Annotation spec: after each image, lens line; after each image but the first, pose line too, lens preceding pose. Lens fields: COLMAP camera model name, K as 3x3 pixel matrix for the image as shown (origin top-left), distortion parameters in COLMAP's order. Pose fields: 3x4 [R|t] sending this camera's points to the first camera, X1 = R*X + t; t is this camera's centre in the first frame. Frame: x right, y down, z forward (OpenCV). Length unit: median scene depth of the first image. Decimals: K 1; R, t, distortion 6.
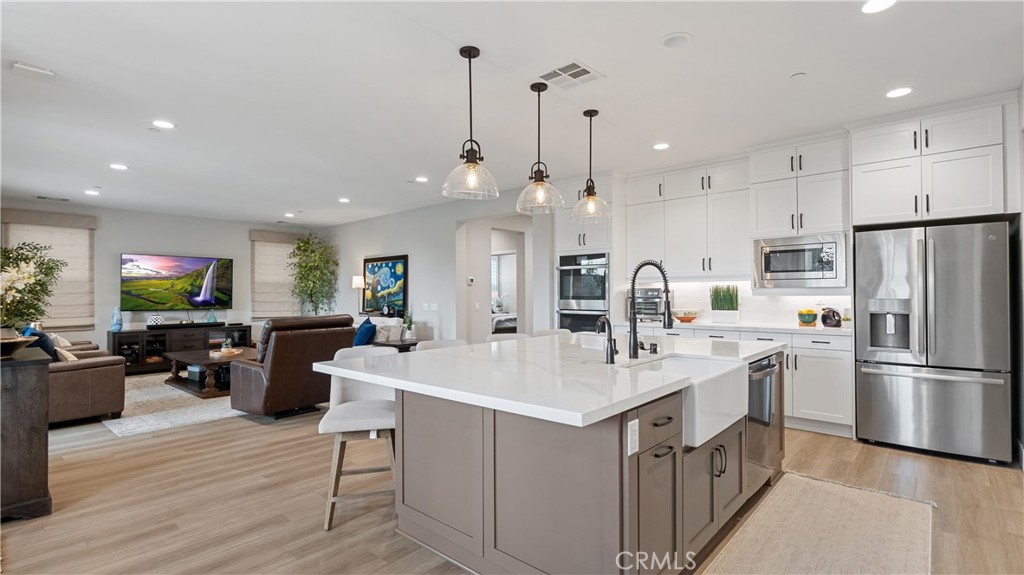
lens RADIAL K [[477.6, 0, 504.2], [0, 477.6, 288.8], [0, 0, 1]] dist [-0.001887, -0.000410]
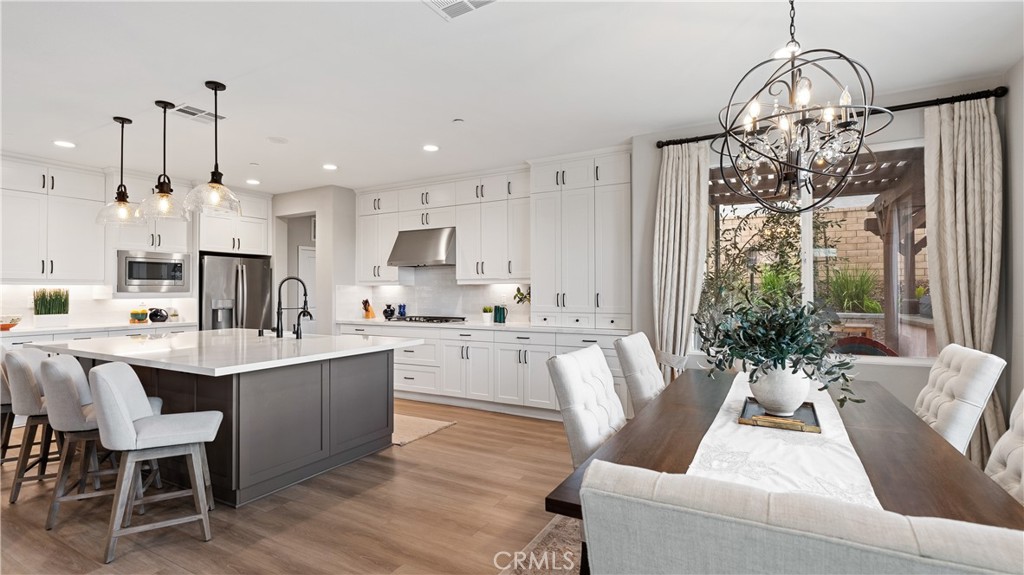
lens RADIAL K [[477.6, 0, 511.4], [0, 477.6, 288.0], [0, 0, 1]] dist [-0.001887, -0.000410]
pose [[-0.225662, 0.012557, 0.974125, -0.813396], [-0.005473, 0.999885, -0.014157, -0.000946], [-0.974190, -0.008526, -0.225567, 0.342369]]
